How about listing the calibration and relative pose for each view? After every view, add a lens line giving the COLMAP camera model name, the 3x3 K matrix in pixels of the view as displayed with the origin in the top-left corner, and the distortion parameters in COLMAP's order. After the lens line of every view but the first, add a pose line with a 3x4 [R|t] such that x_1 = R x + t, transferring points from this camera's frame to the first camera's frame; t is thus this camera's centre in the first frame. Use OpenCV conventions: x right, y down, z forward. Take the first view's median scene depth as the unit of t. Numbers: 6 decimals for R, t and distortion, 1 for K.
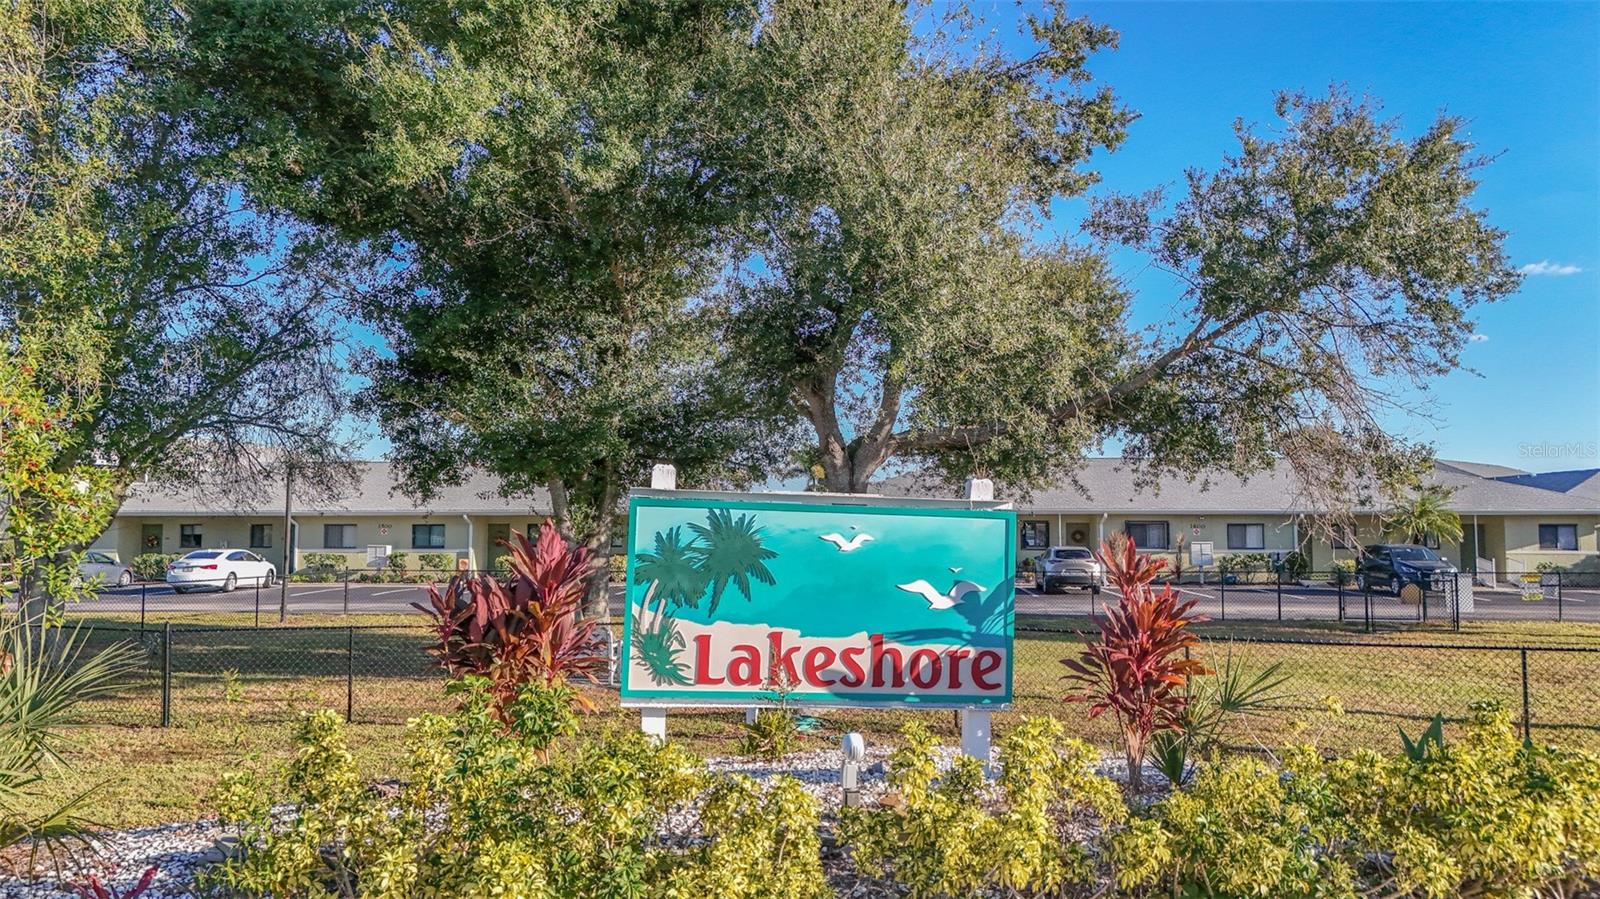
lens RADIAL K [[1174.3, 0, 799.0], [0, 1174.3, 448.3], [0, 0, 1]] dist [0.082422, -0.087378]
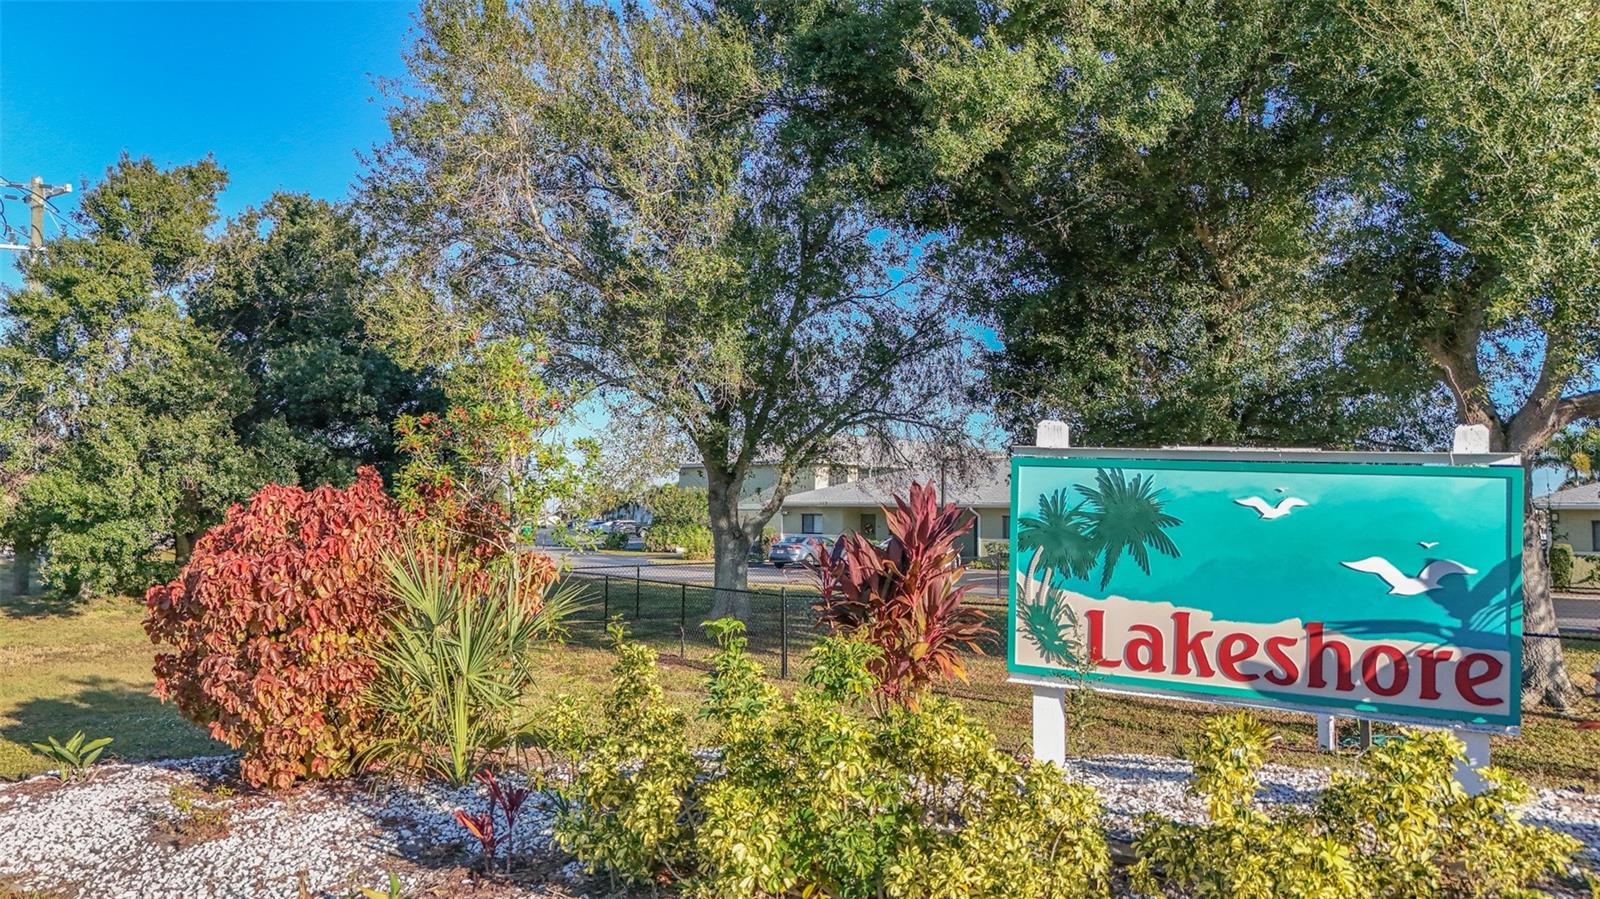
lens RADIAL K [[1174.3, 0, 792.2], [0, 1174.3, 444.4], [0, 0, 1]] dist [0.082422, -0.087378]
pose [[0.835392, -0.025307, -0.549071, 0.216804], [0.024648, 0.999659, -0.008574, 0.034689], [0.549101, -0.006371, 0.835731, 0.126317]]
